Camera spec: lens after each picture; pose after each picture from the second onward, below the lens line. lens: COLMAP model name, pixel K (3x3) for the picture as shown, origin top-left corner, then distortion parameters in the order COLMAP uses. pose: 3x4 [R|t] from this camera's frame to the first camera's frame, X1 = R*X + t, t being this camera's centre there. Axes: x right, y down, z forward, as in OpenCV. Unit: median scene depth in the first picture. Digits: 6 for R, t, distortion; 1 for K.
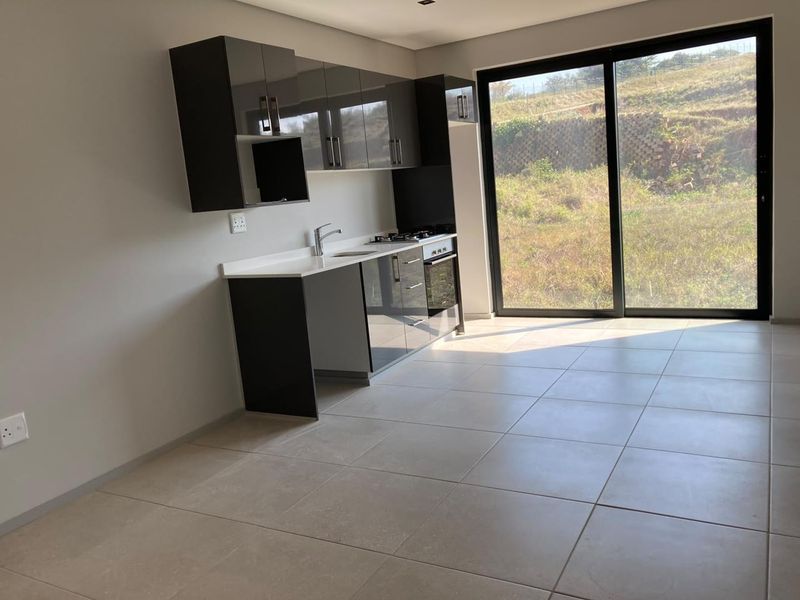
lens RADIAL K [[662.5, 0, 403.3], [0, 662.5, 317.5], [0, 0, 1]] dist [0.035285, -0.005683]
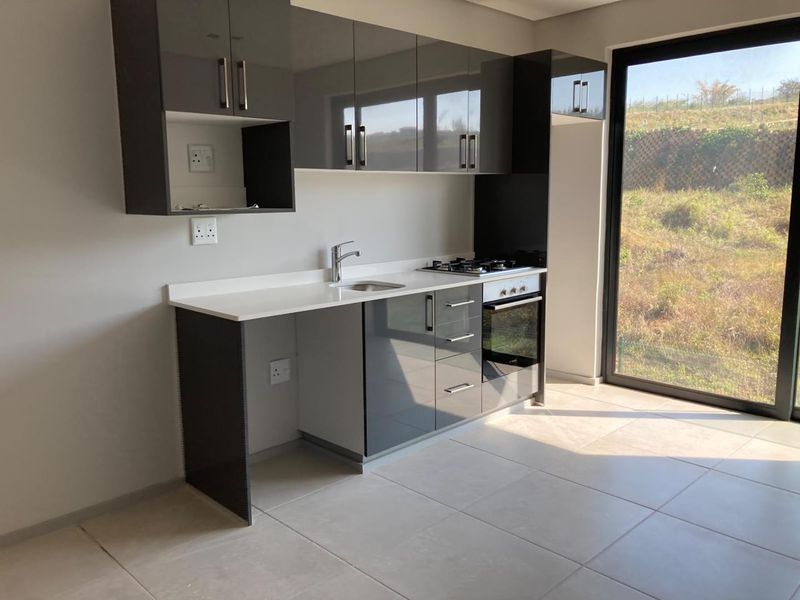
lens RADIAL K [[665.3, 0, 400.4], [0, 665.3, 304.5], [0, 0, 1]] dist [0.011723, 0.012614]
pose [[0.955277, 0.126301, -0.267384, 0.040351], [-0.130153, 0.991488, 0.003340, -0.021924], [0.265530, 0.031610, 0.963584, 0.081198]]
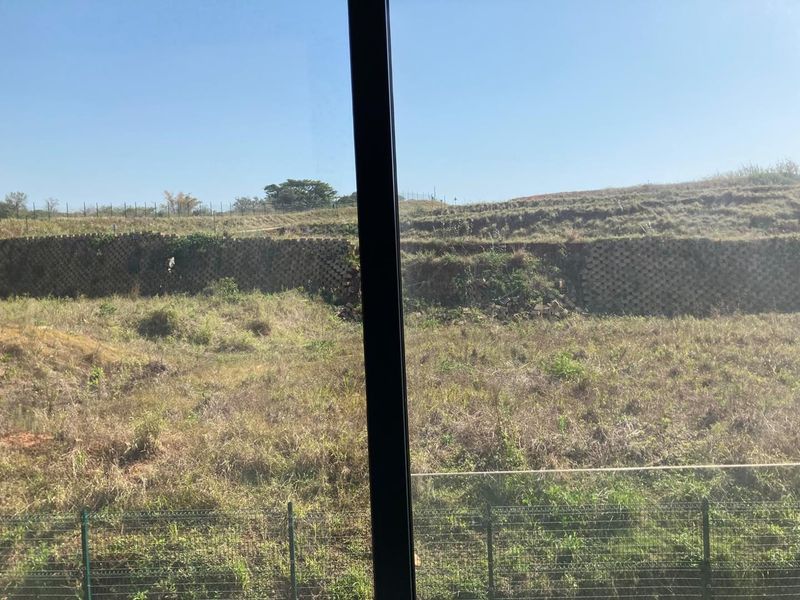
lens RADIAL K [[665.3, 0, 400.4], [0, 665.3, 304.5], [0, 0, 1]] dist [0.011723, 0.012614]
pose [[0.899765, 0.043628, 0.434189, 0.064230], [0.041321, 0.982001, -0.184303, -0.056395], [-0.434415, 0.183770, 0.881767, 0.229958]]
